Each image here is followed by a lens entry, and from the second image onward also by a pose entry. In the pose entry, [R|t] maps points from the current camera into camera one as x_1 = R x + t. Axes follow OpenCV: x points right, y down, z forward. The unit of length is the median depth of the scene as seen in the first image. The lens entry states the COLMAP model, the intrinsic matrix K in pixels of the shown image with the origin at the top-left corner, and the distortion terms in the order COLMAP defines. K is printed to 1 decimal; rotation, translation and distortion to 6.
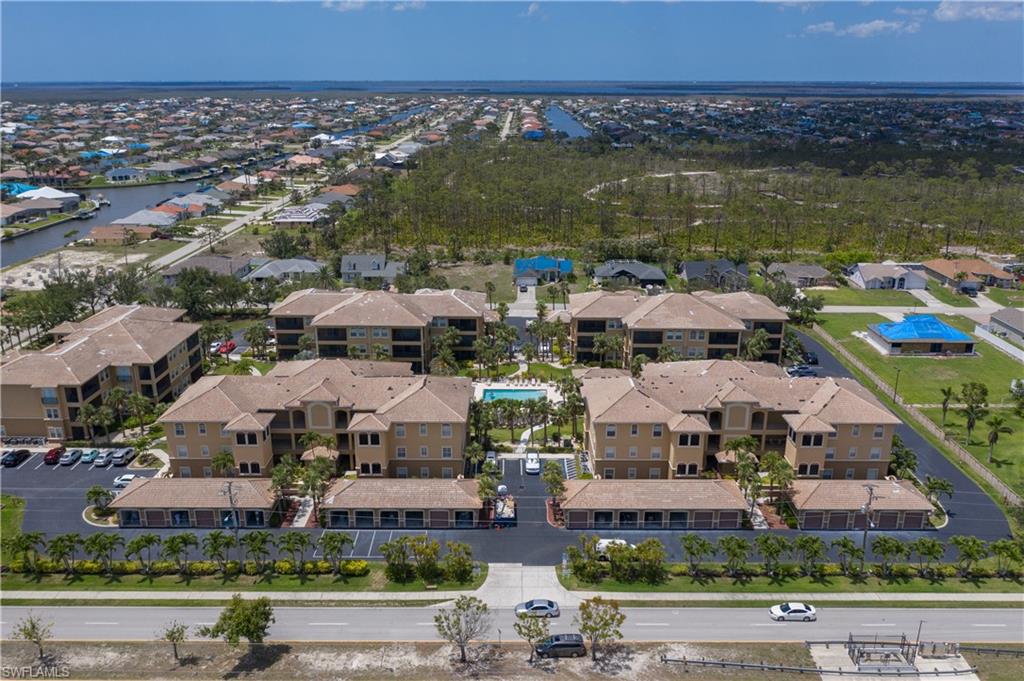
lens RADIAL K [[794.4, 0, 512.0], [0, 794.4, 340.5], [0, 0, 1]] dist [-0.008087, -0.003077]
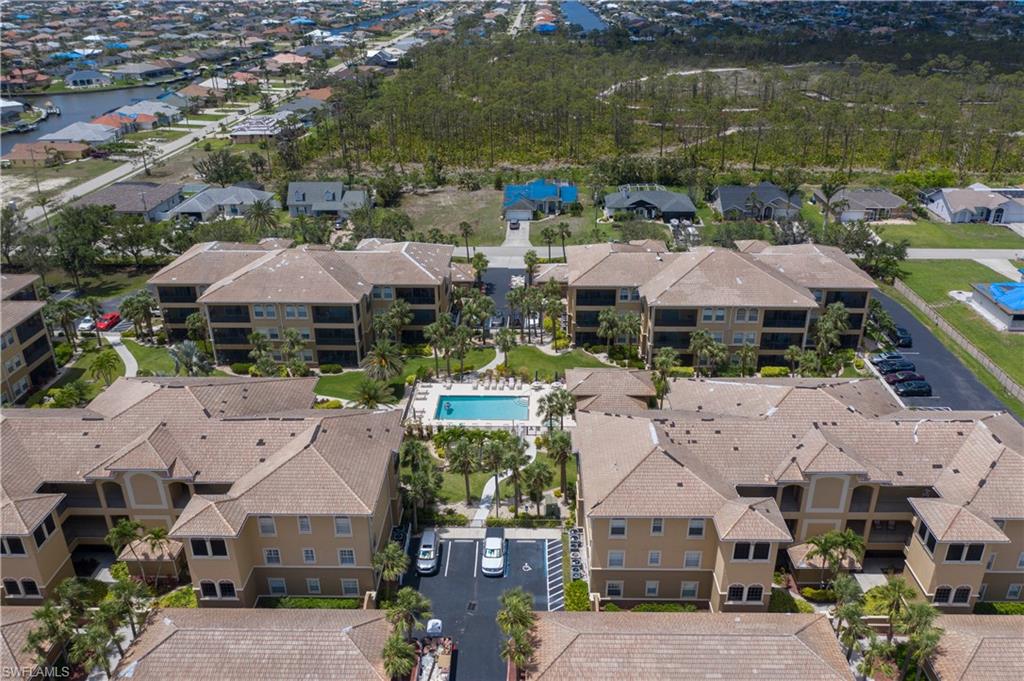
lens RADIAL K [[794.4, 0, 512.0], [0, 794.4, 340.5], [0, 0, 1]] dist [-0.008087, -0.003077]
pose [[0.999795, -0.003639, -0.019895, 0.030798], [0.005994, 0.992804, 0.119603, -0.051374], [0.019316, -0.119698, 0.992622, 0.226083]]
